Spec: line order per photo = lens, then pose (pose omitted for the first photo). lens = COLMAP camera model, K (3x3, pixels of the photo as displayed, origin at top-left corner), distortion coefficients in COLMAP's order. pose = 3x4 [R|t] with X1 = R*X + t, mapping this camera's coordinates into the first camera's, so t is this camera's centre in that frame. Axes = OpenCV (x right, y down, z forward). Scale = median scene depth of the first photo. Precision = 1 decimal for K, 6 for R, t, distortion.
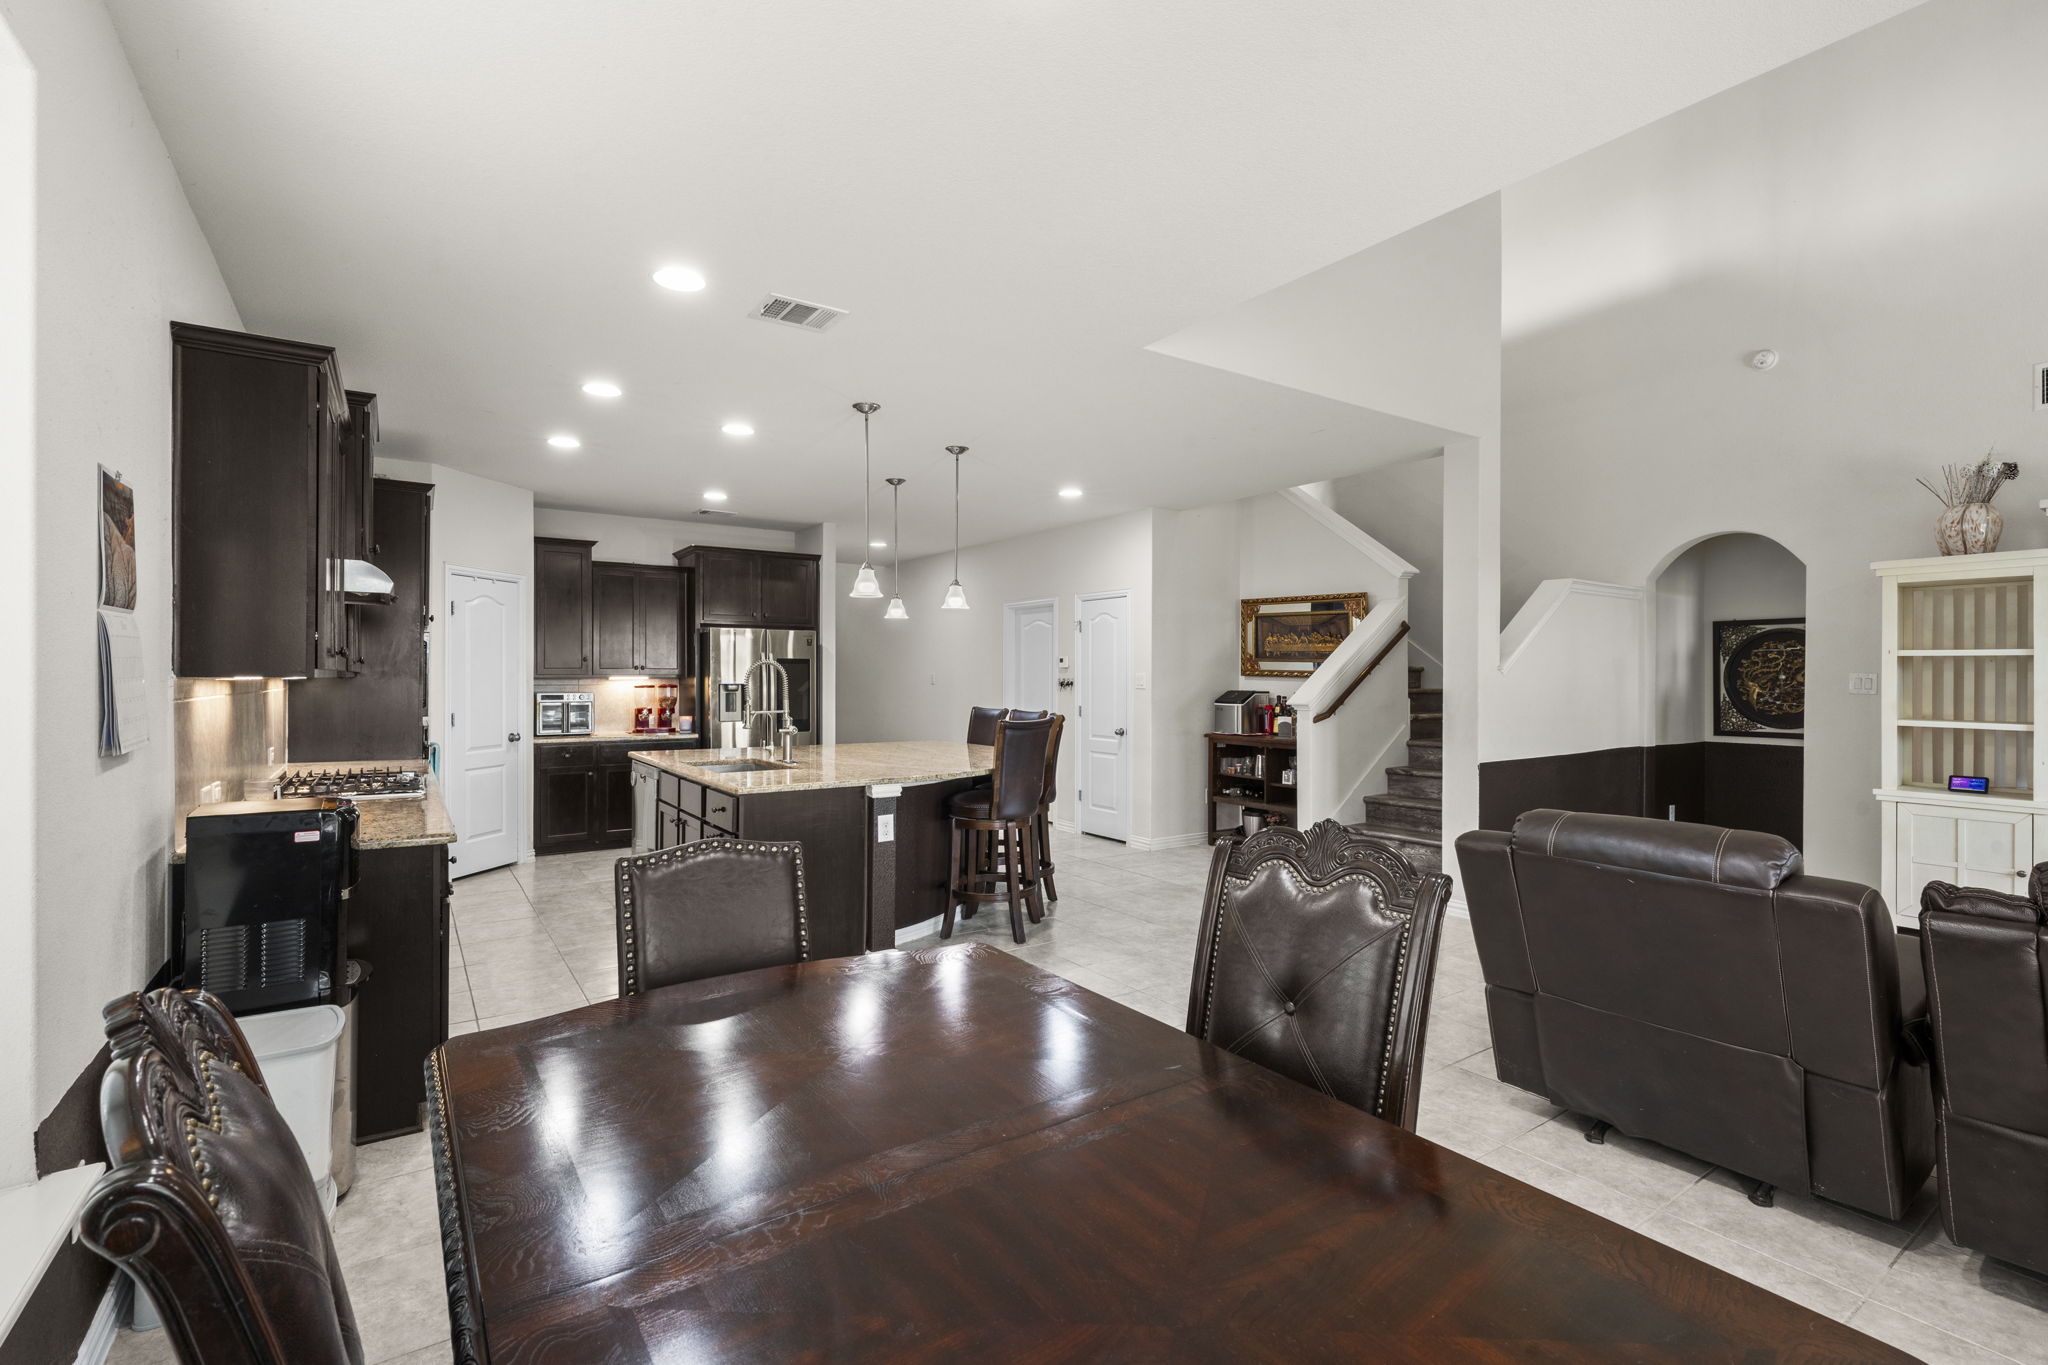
lens RADIAL K [[938.3, 0, 1021.6], [0, 938.3, 676.9], [0, 0, 1]] dist [-0.002558, 0.000041]
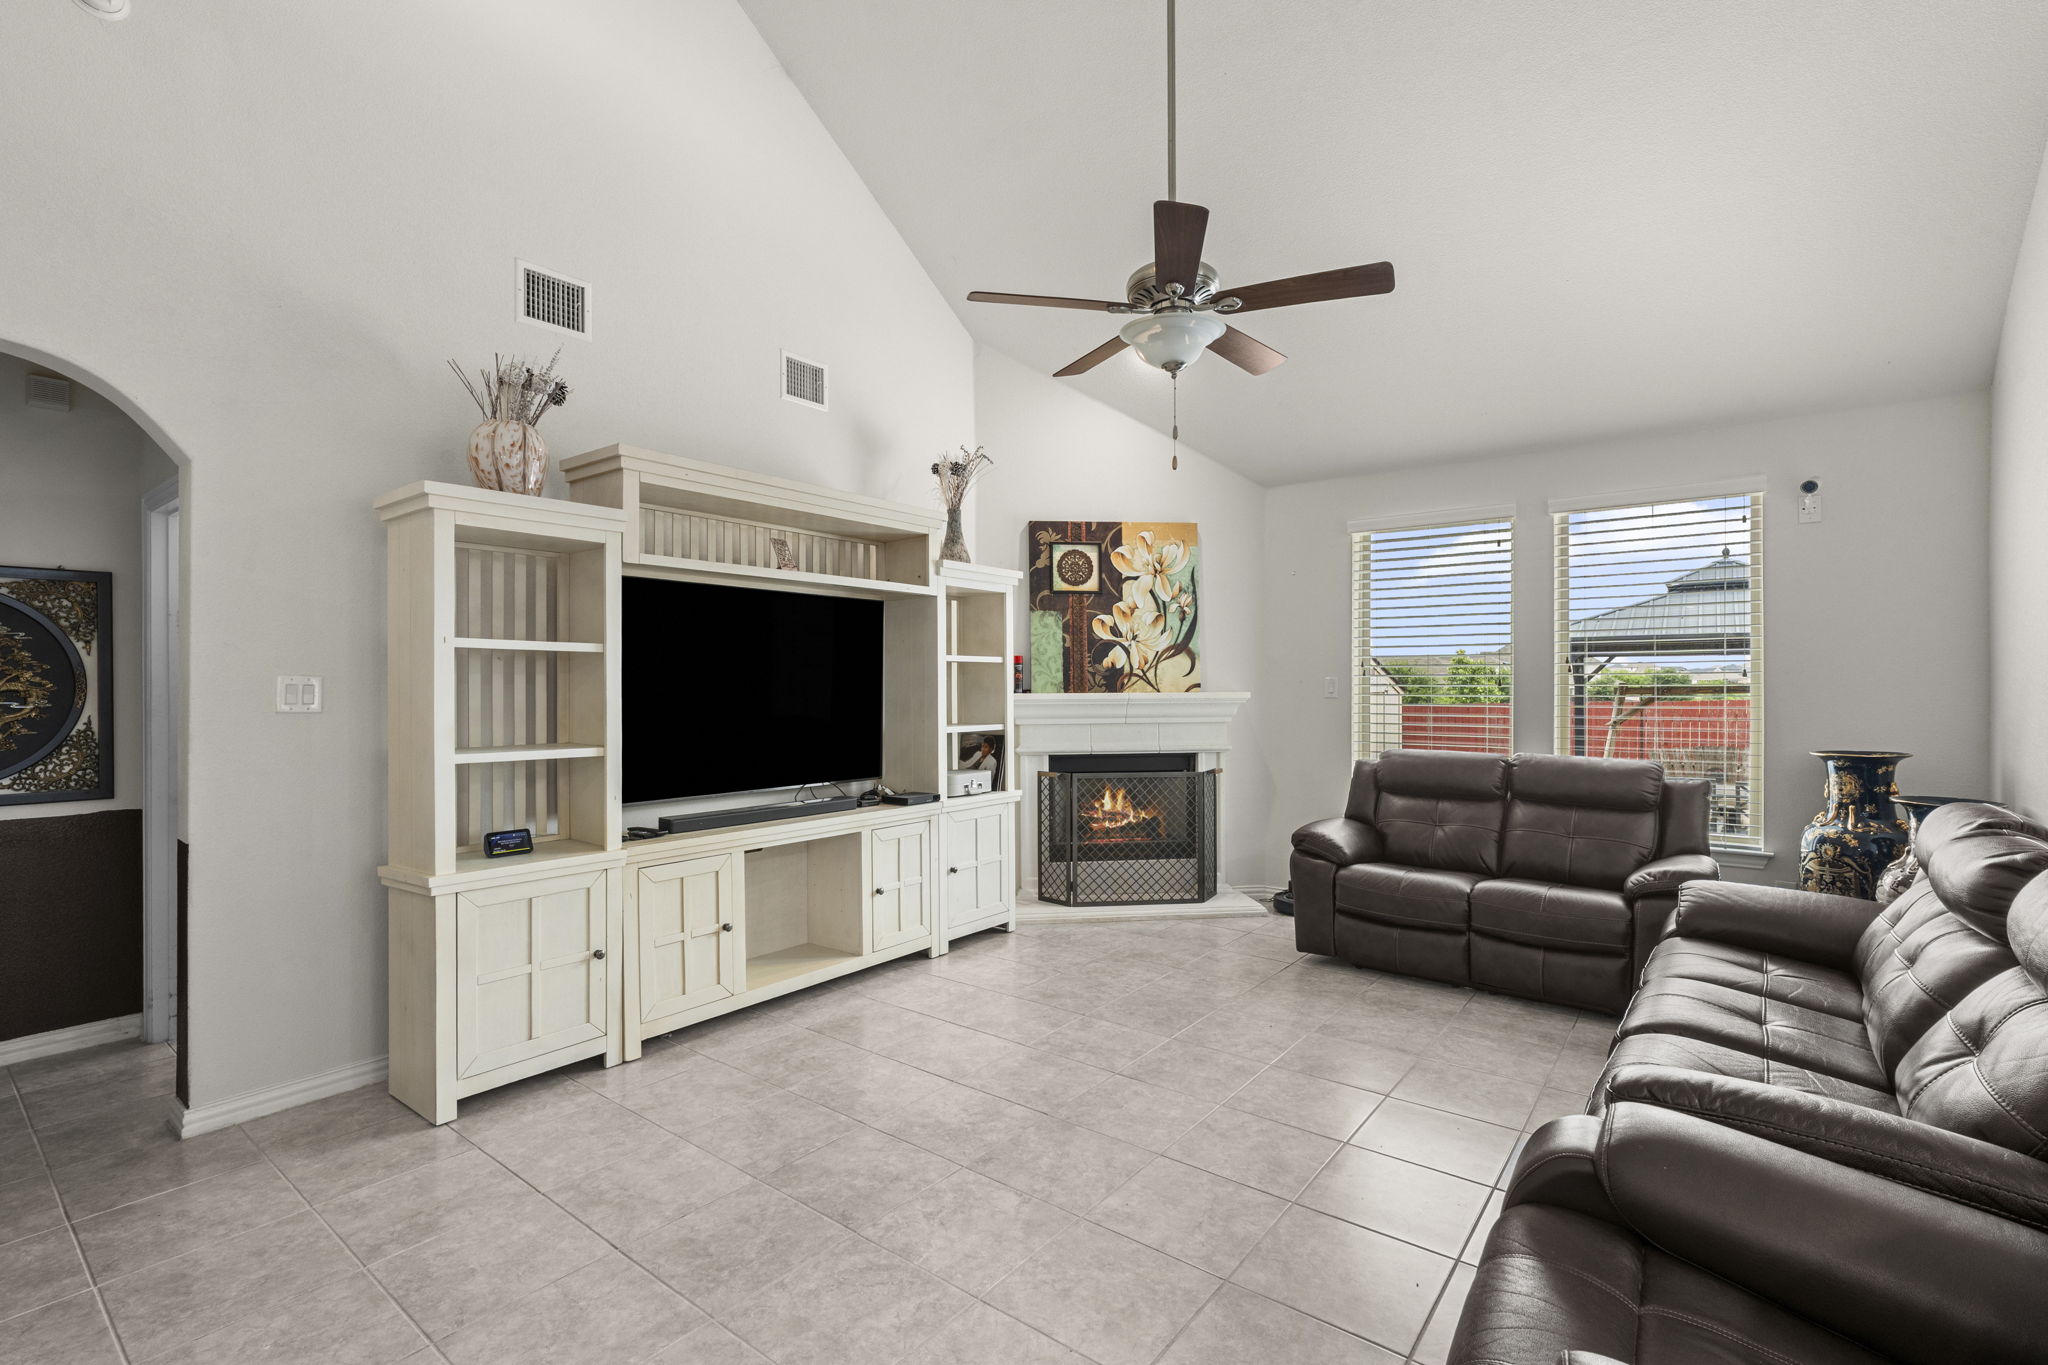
lens RADIAL K [[938.3, 0, 1015.4], [0, 938.3, 680.9], [0, 0, 1]] dist [-0.002558, 0.000041]
pose [[-0.316228, -0.000979, 0.948683, 0.264813], [-0.000537, 0.999999, 0.000853, -0.001827], [-0.948683, -0.000239, -0.316228, 0.881686]]
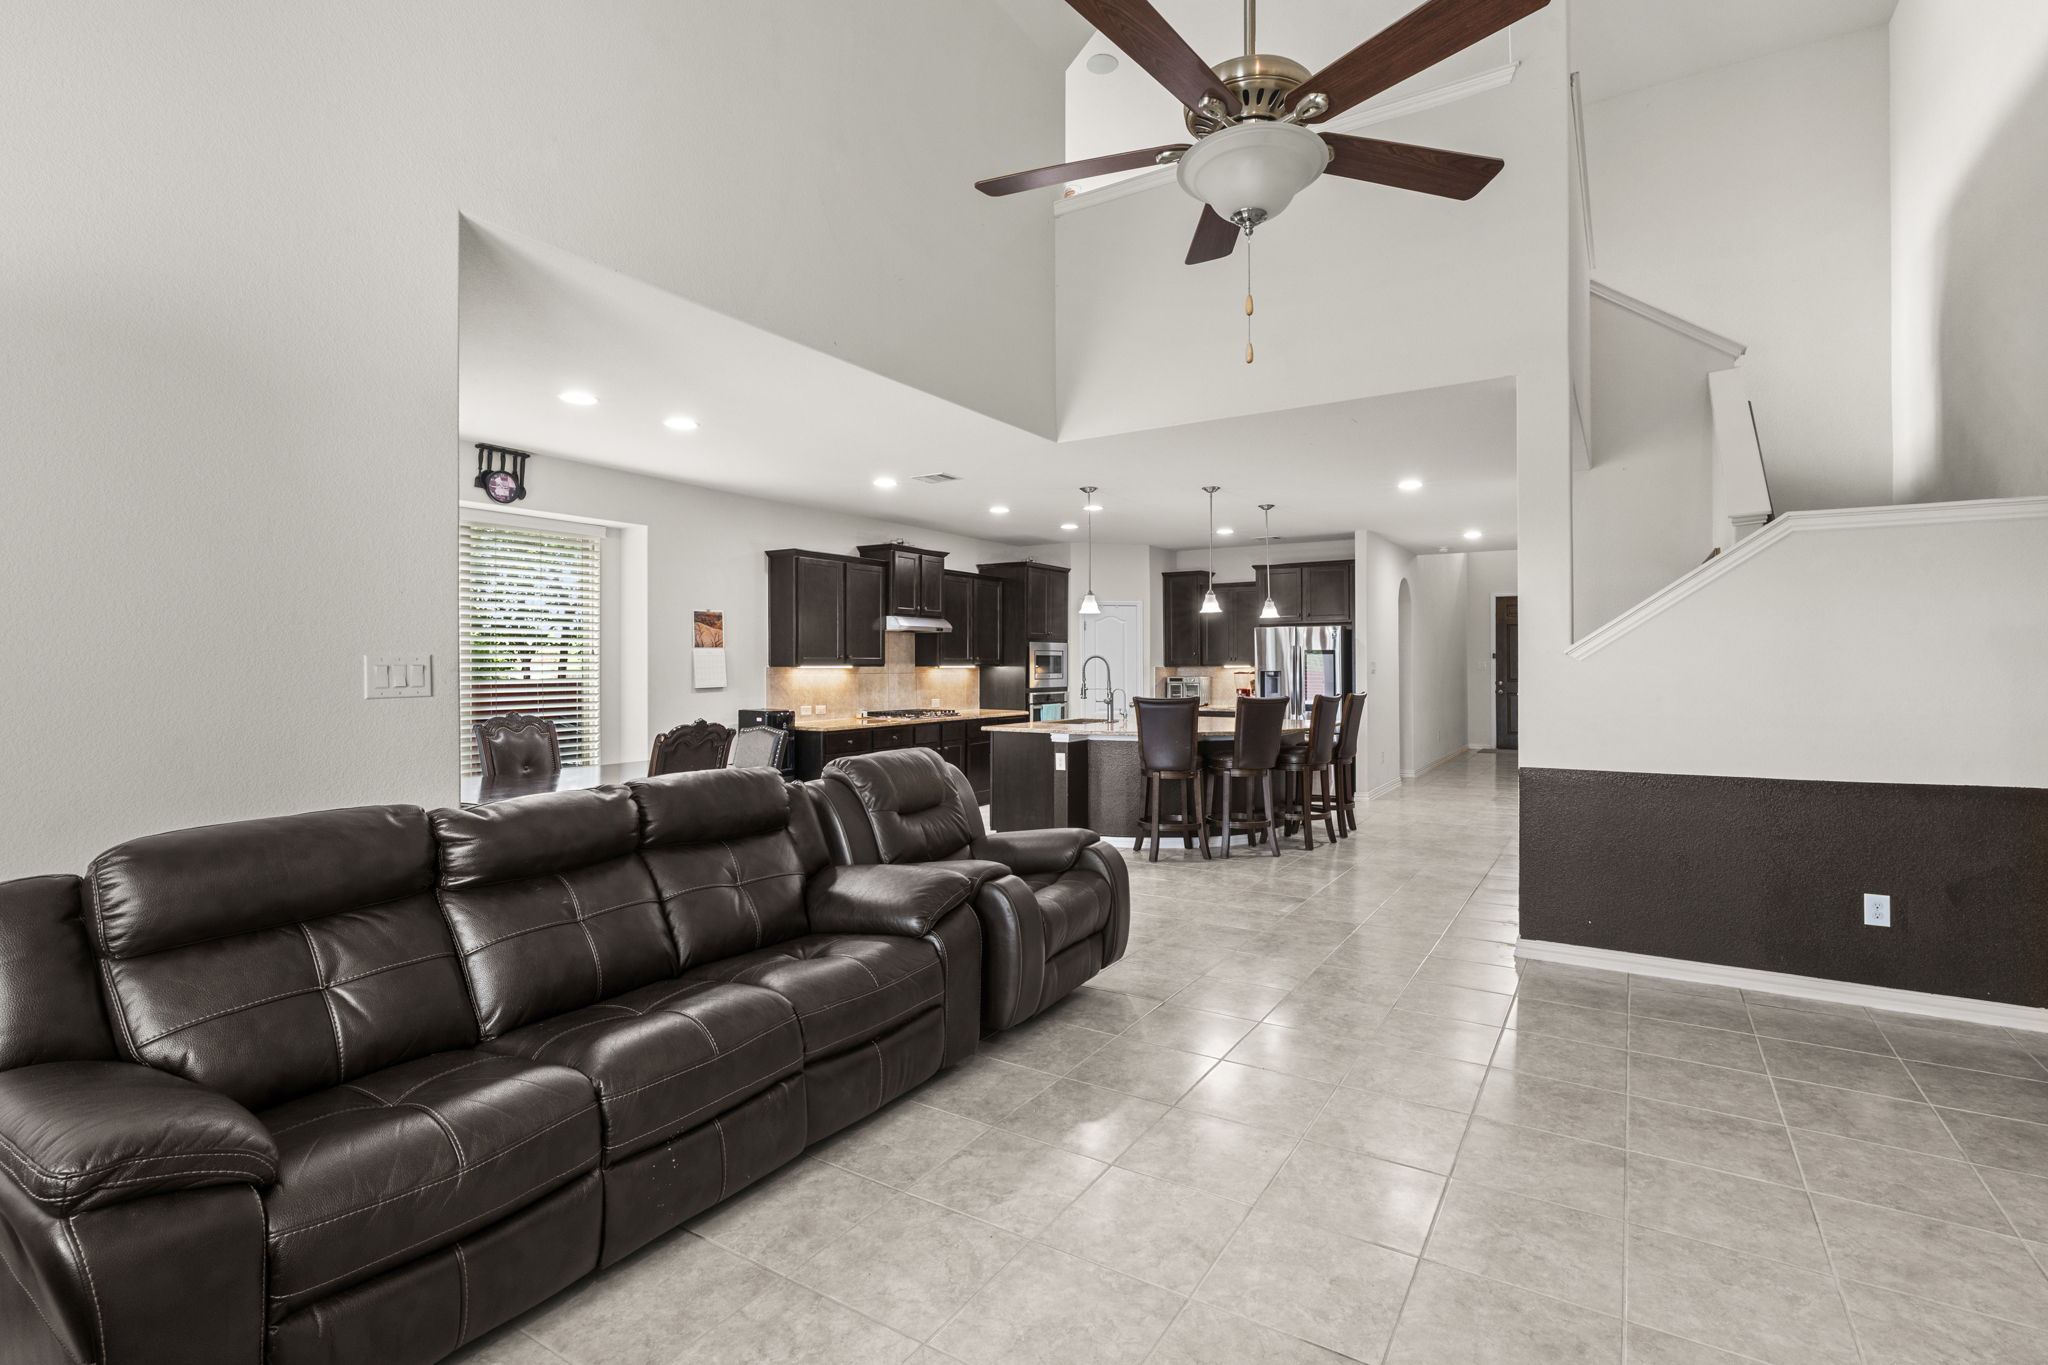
lens RADIAL K [[938.3, 0, 1029.3], [0, 938.3, 673.0], [0, 0, 1]] dist [-0.002558, 0.000041]
pose [[0.399130, 0.005593, -0.916877, 1.198851], [0.000800, 0.999979, 0.006448, 0.001822], [0.916894, -0.003307, 0.399117, 0.303297]]
